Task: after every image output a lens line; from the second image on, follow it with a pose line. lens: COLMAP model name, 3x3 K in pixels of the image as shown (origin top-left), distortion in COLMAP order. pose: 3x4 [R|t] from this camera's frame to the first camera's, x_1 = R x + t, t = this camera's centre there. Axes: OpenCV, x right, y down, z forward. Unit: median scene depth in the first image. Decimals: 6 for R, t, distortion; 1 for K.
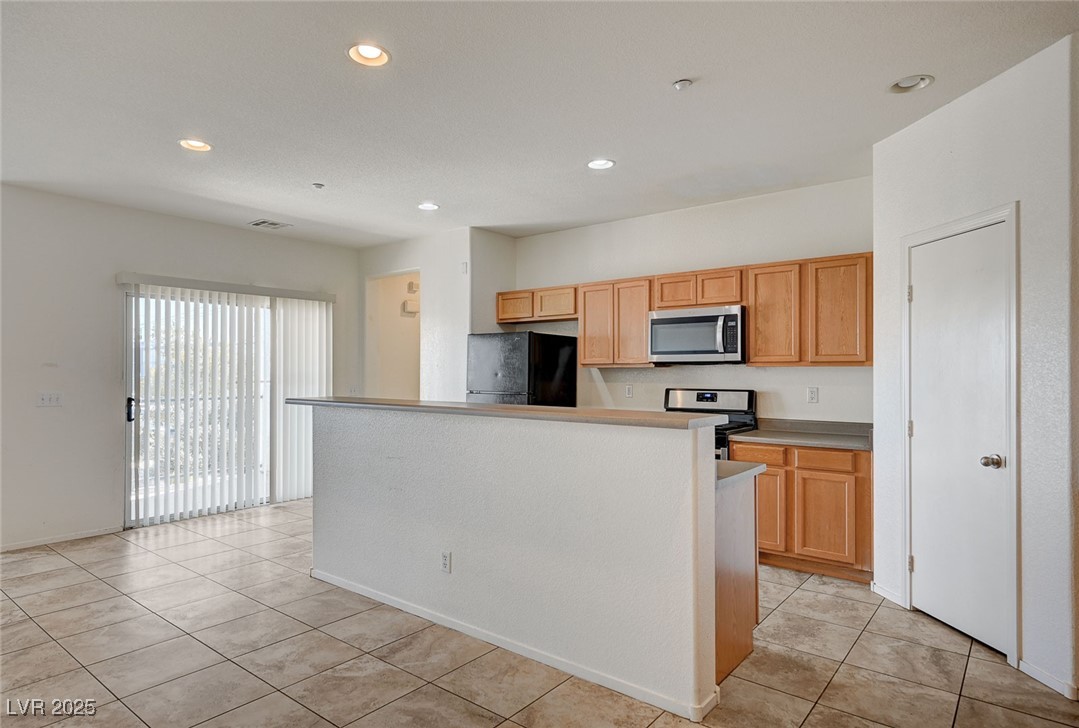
lens RADIAL K [[616.7, 0, 532.8], [0, 616.7, 370.4], [0, 0, 1]] dist [0.008078, 0.001075]
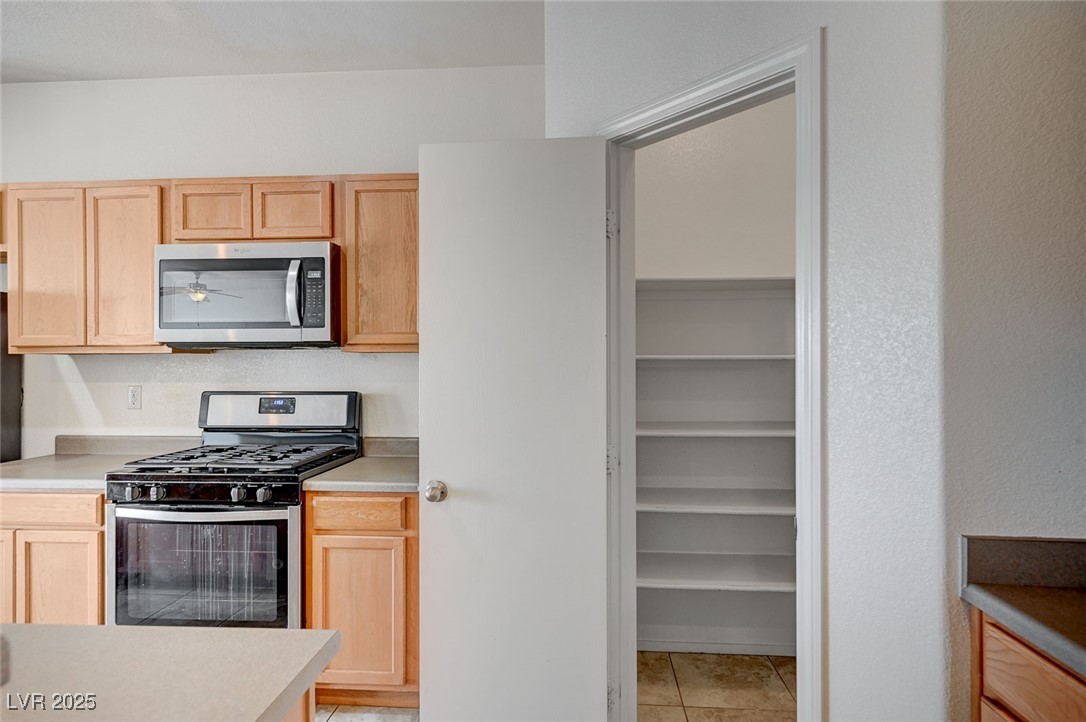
lens RADIAL K [[596.9, 0, 549.1], [0, 596.9, 359.8], [0, 0, 1]] dist [0.002960, 0.000889]
pose [[0.818094, 0.000282, 0.575084, 0.181992], [0.001397, 0.999996, -0.002477, 0.002722], [-0.575082, 0.002830, 0.818091, 0.429072]]
